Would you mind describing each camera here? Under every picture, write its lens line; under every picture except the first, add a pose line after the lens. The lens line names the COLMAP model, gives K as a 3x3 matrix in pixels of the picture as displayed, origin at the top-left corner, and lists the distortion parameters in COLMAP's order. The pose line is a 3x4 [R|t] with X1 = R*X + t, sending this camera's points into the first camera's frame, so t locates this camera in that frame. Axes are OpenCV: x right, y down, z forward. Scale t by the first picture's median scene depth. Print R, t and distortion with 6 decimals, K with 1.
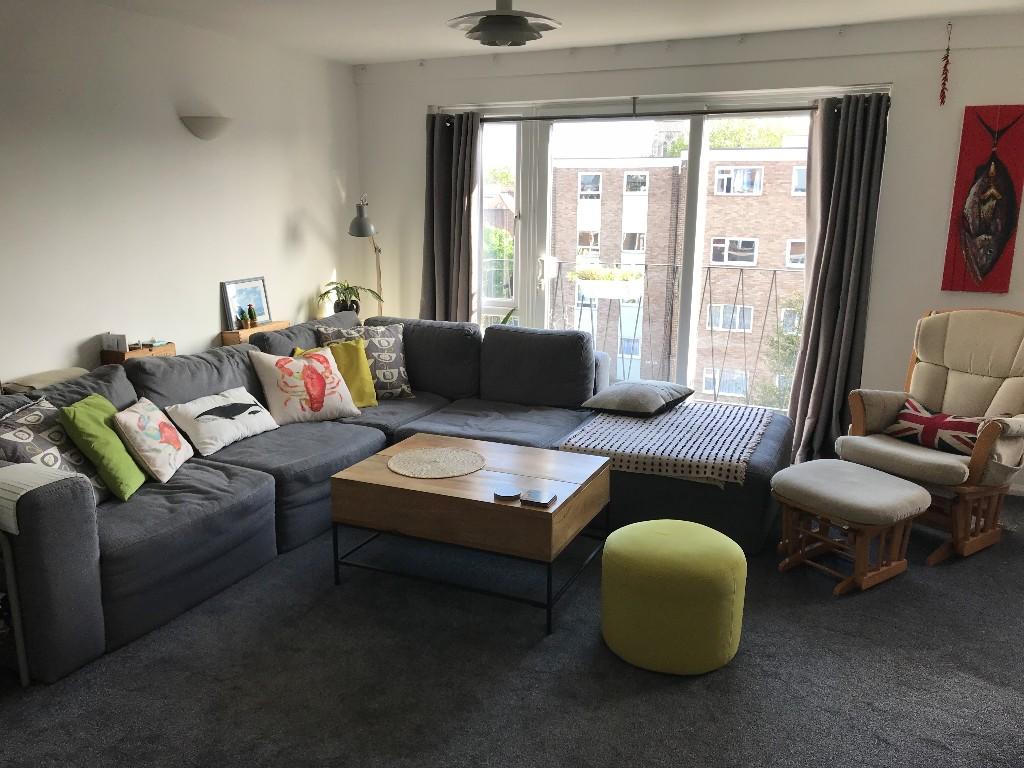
lens RADIAL K [[835.3, 0, 500.4], [0, 835.3, 384.1], [0, 0, 1]] dist [0.049391, -0.065612]
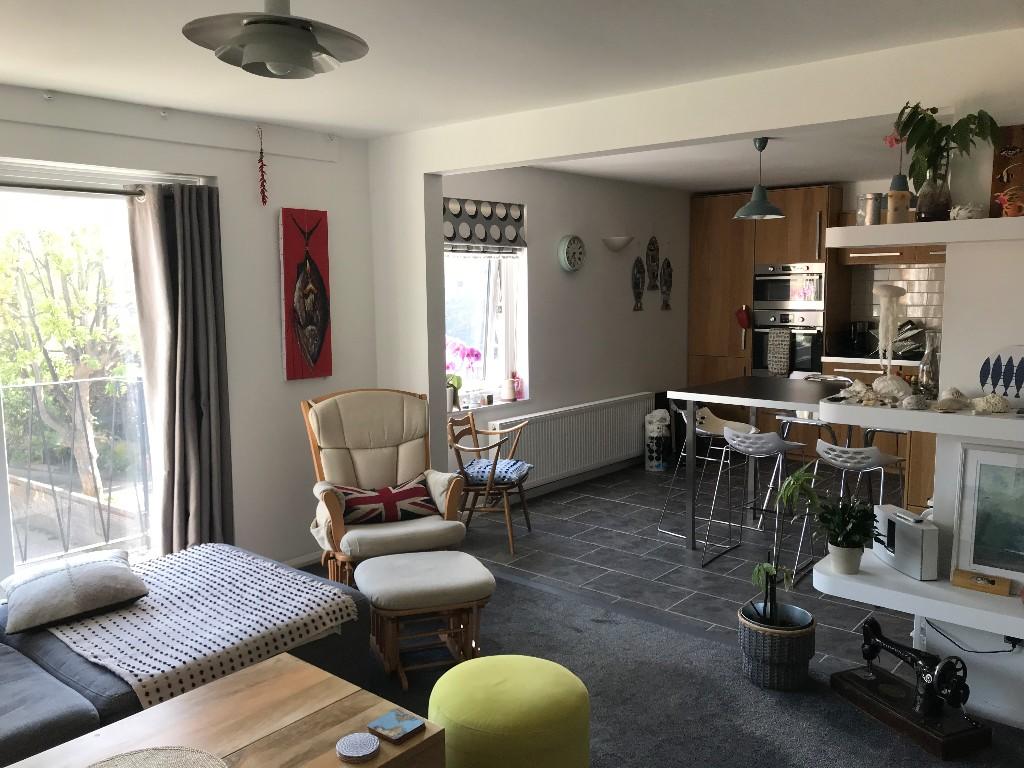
lens RADIAL K [[835.3, 0, 500.4], [0, 835.3, 384.1], [0, 0, 1]] dist [0.049391, -0.065612]
pose [[0.264453, -0.124710, 0.956301, -0.414072], [0.223317, 0.972571, 0.065076, -0.122183], [-0.938187, 0.196349, 0.285049, 0.487965]]
